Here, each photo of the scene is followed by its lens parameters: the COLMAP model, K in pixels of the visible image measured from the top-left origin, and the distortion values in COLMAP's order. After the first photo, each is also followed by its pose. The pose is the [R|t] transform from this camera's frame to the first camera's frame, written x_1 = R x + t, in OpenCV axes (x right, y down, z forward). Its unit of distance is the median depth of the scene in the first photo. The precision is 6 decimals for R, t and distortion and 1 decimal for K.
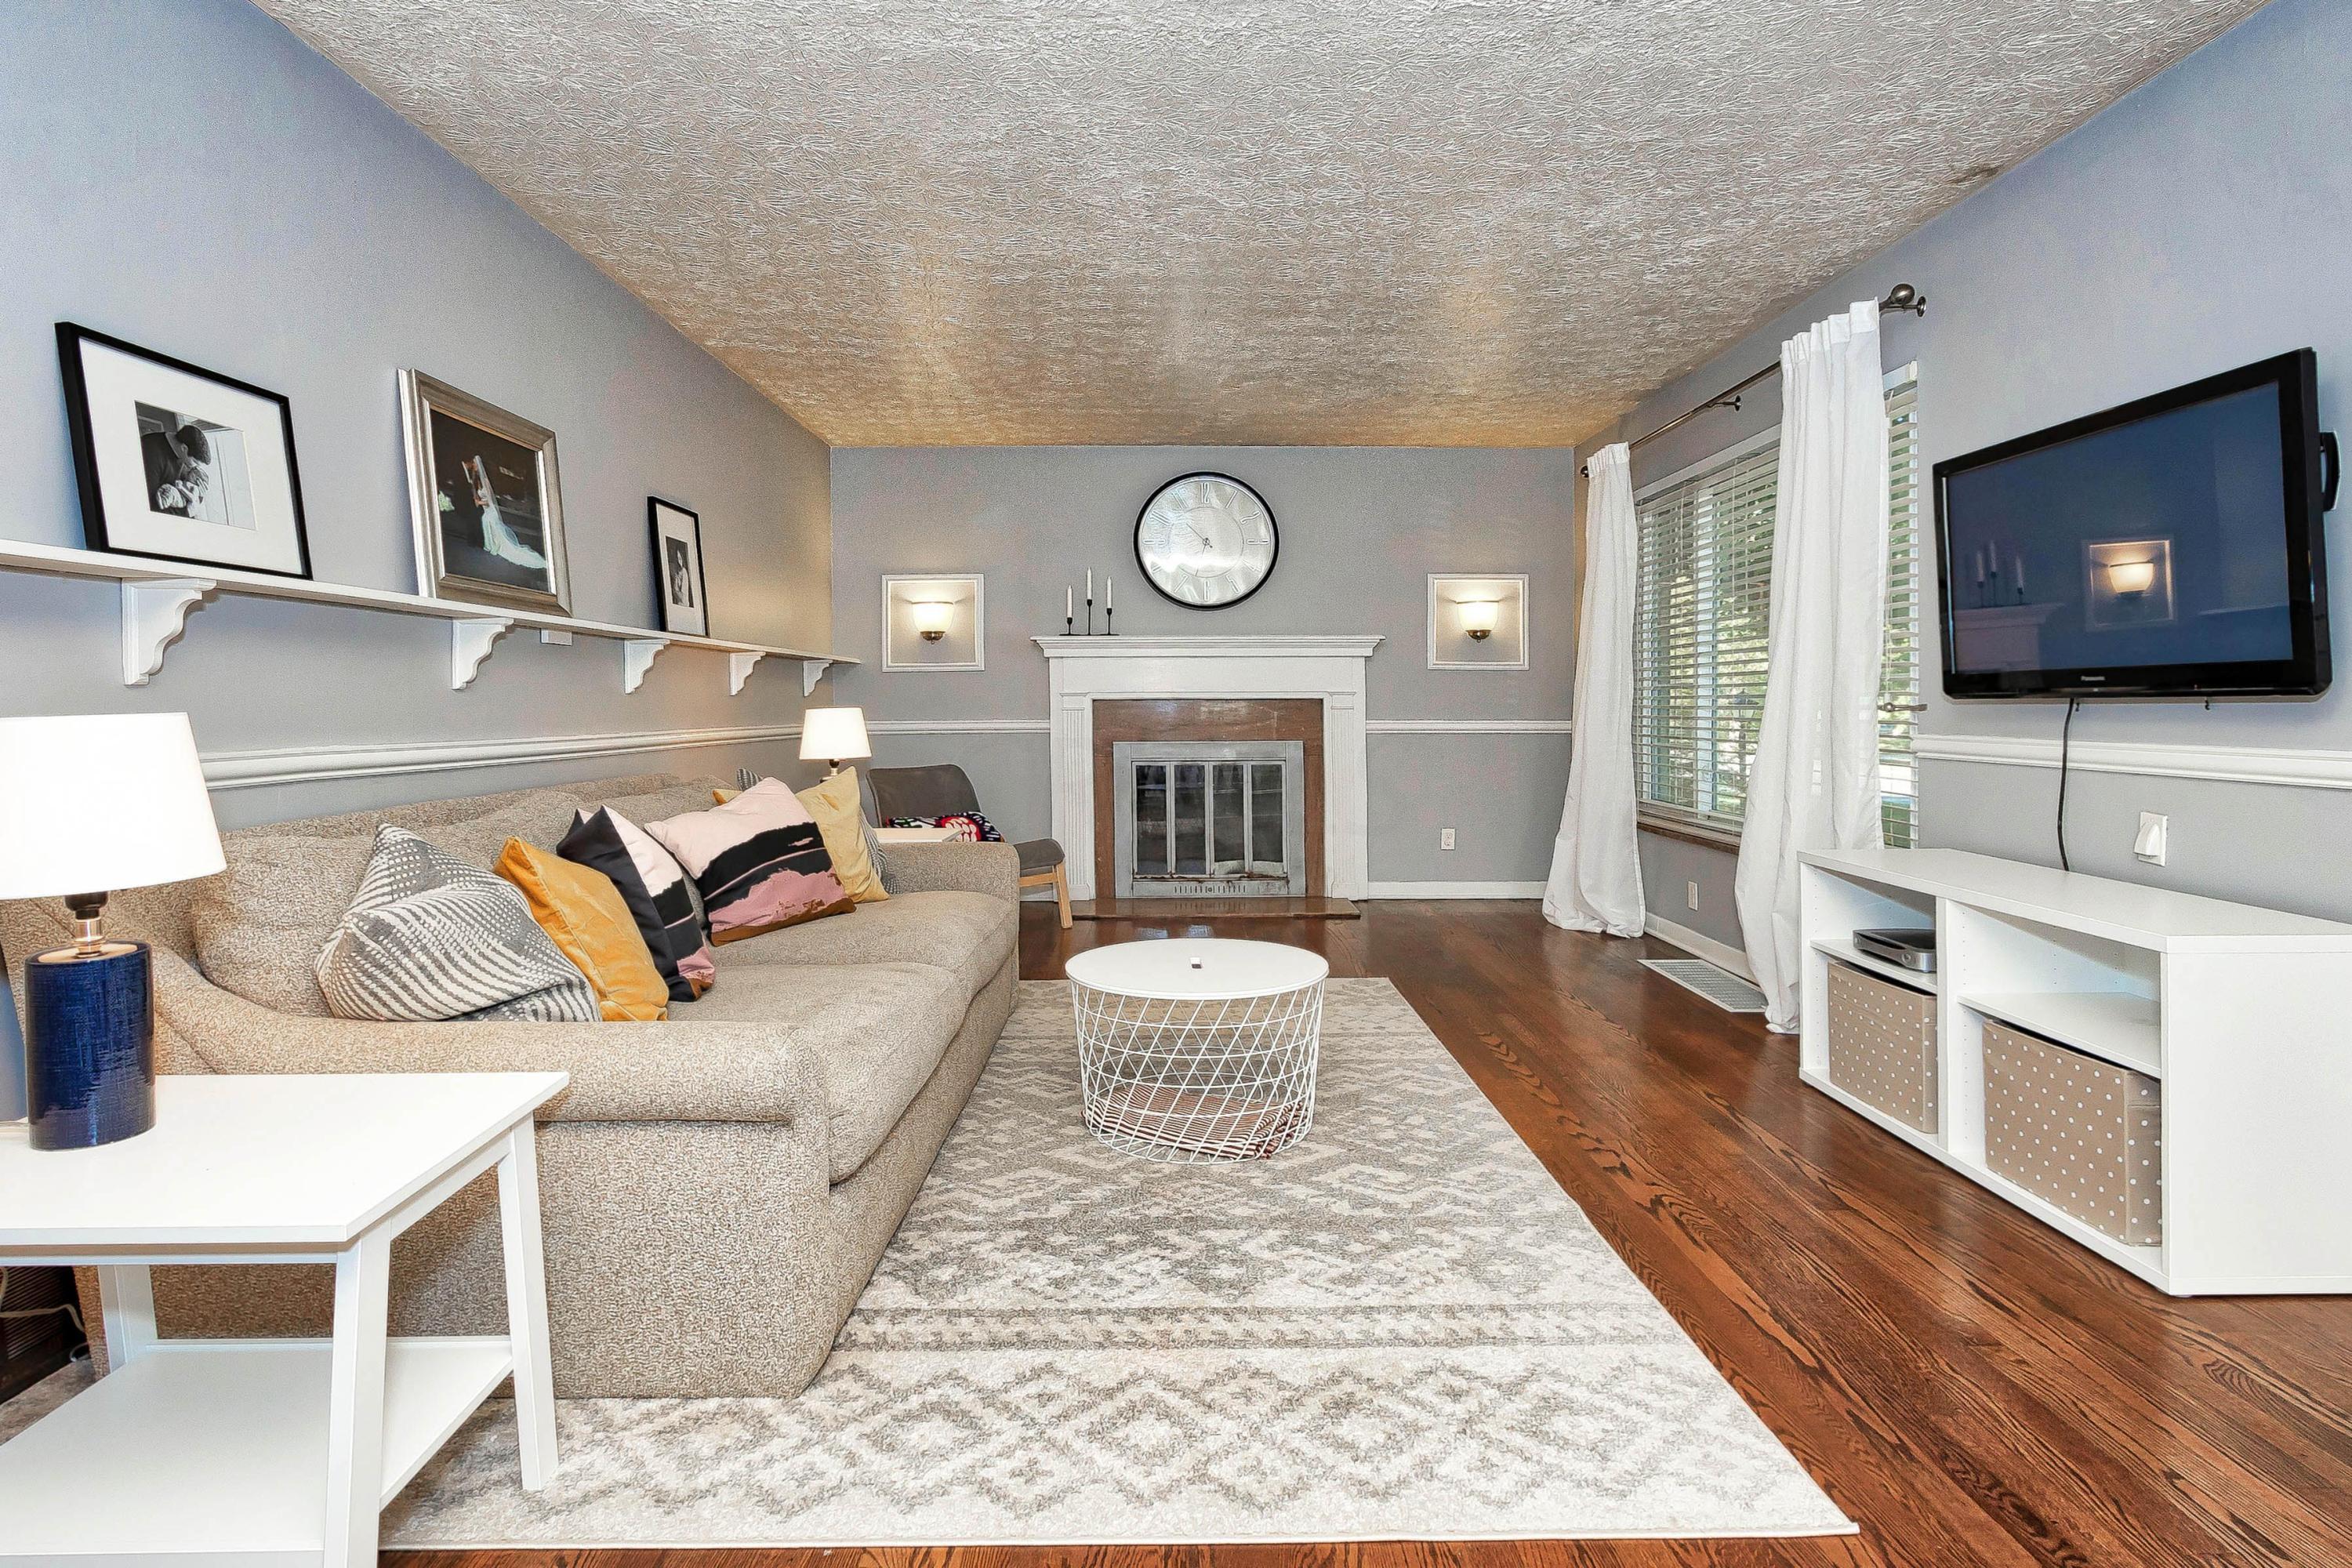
lens RADIAL K [[1249.2, 0, 1154.4], [0, 1249.2, 706.6], [0, 0, 1]] dist [-0.015463, -0.001948]
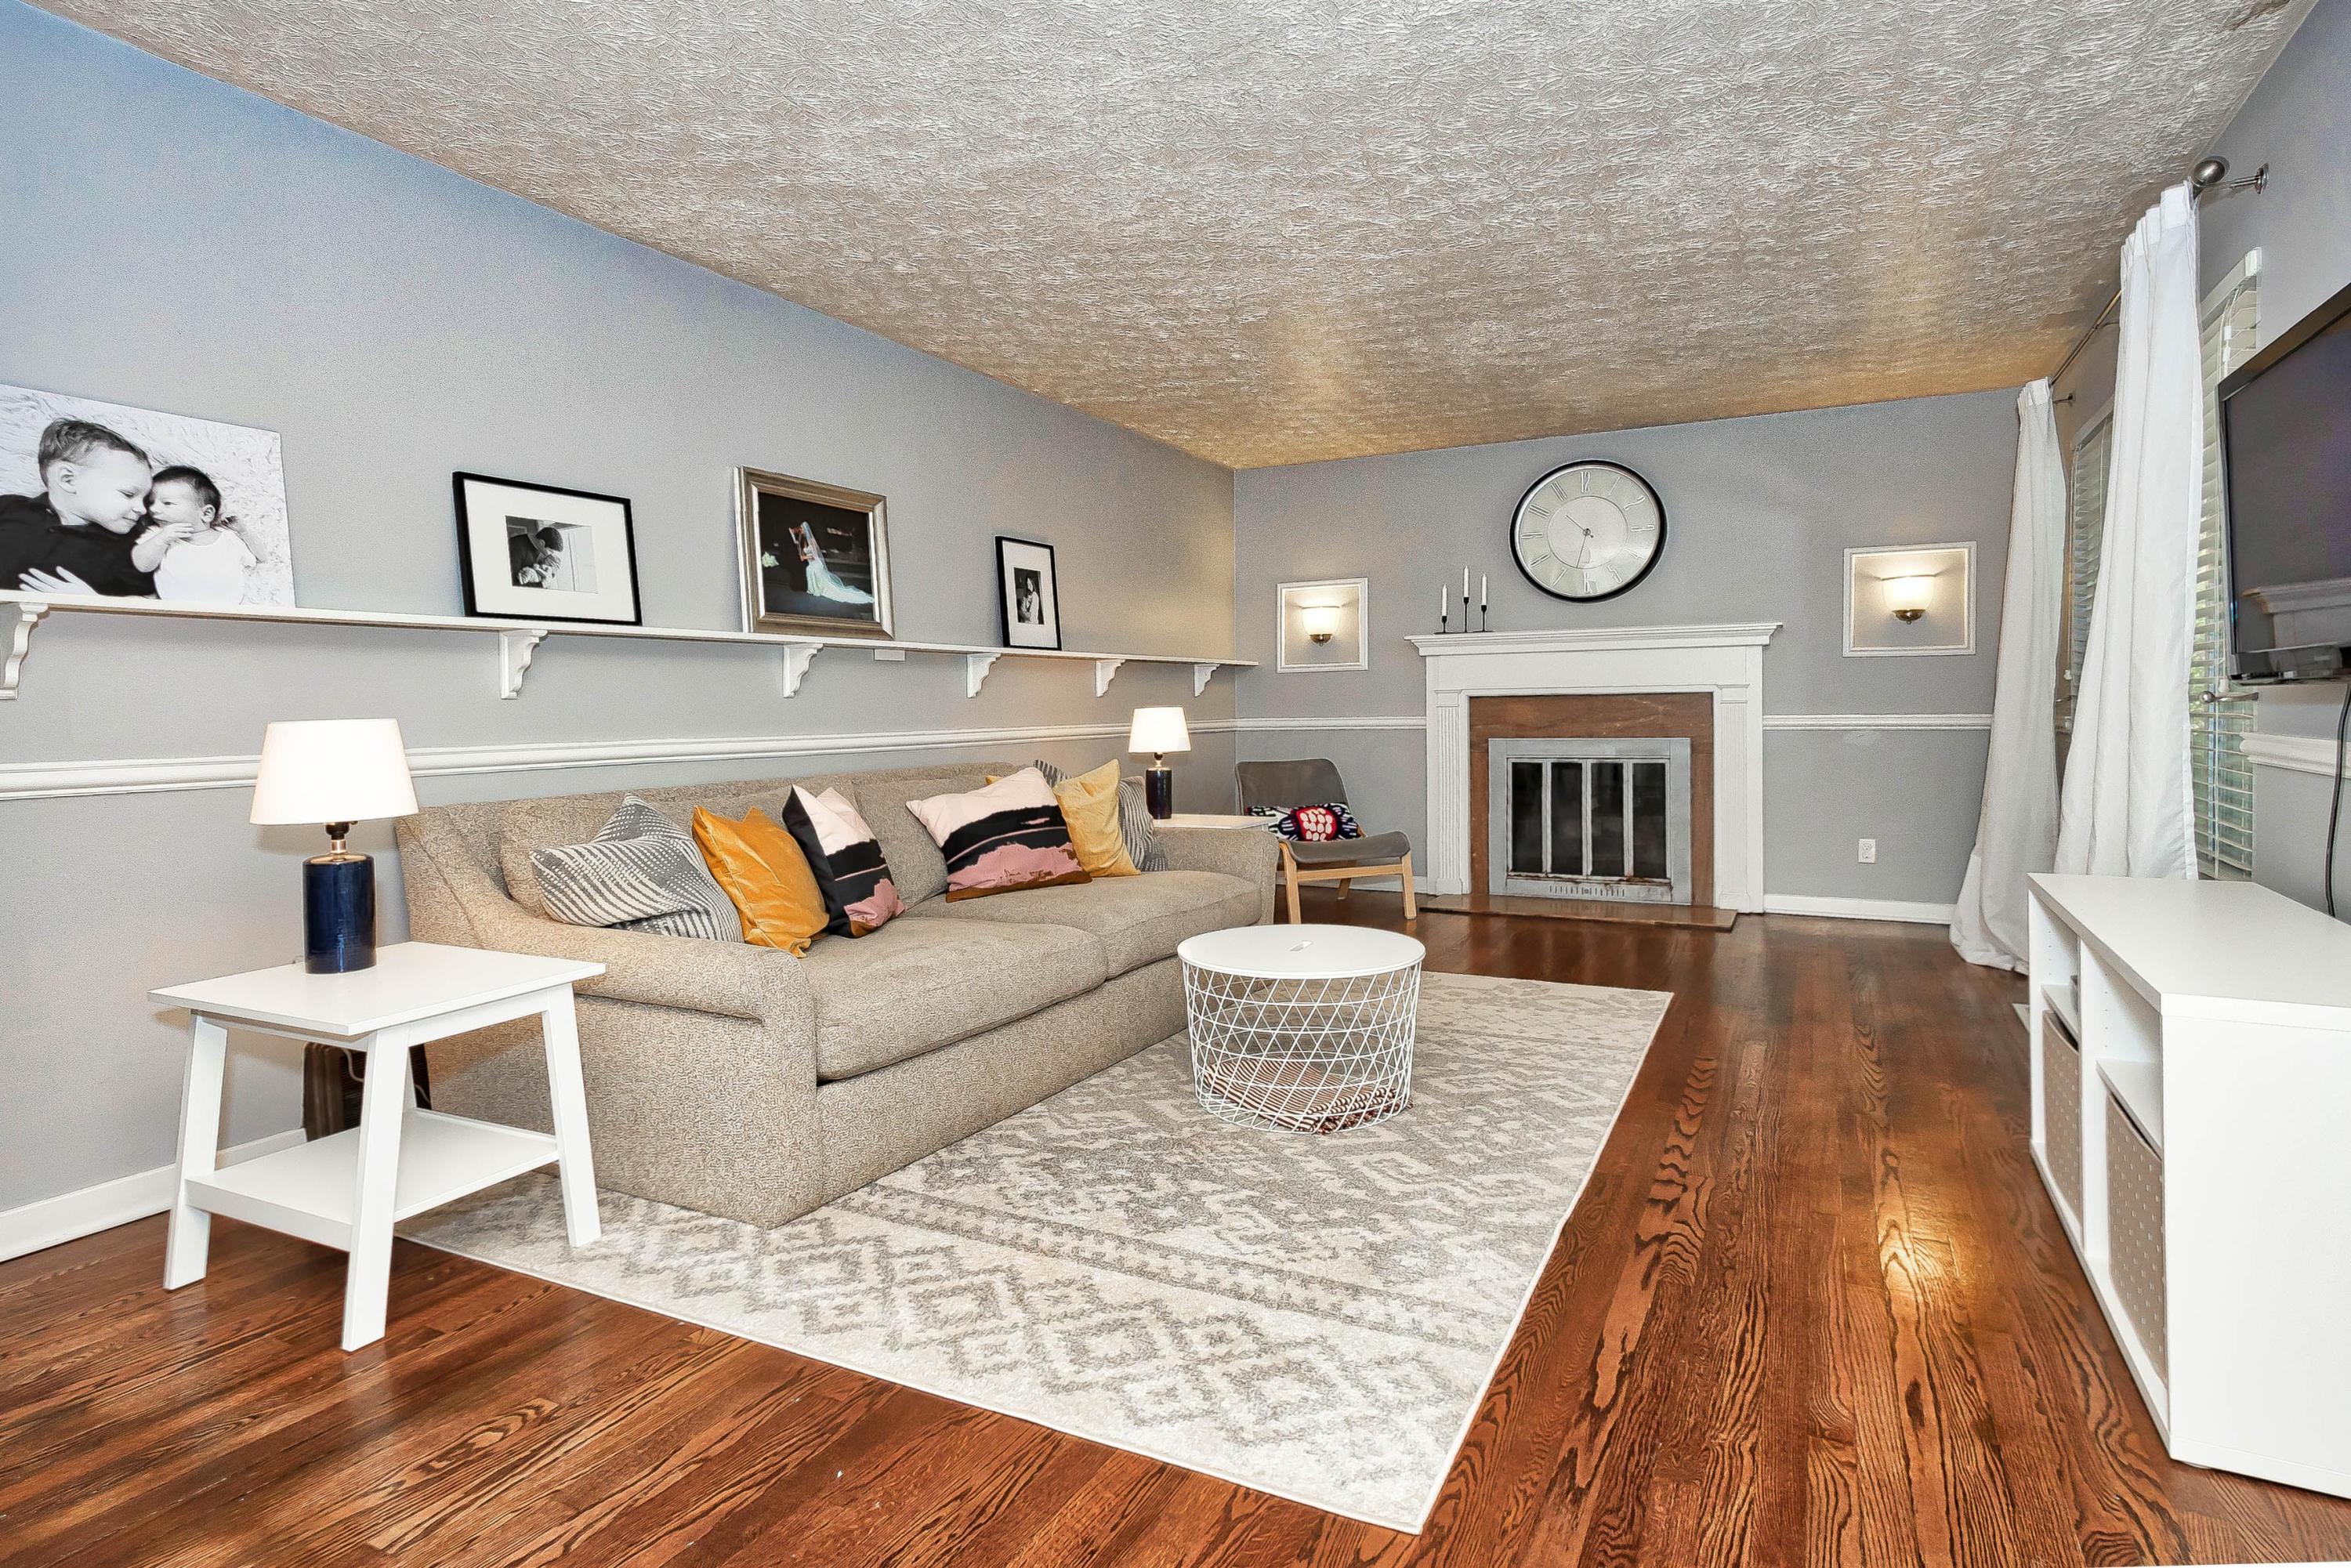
lens RADIAL K [[1234.9, 0, 1184.0], [0, 1234.9, 685.7], [0, 0, 1]] dist [0.000215, -0.016861]
pose [[0.888748, -0.014178, -0.458176, 0.422860], [0.008371, 0.999857, -0.014702, -0.003294], [0.458319, 0.009231, 0.888740, 0.010713]]
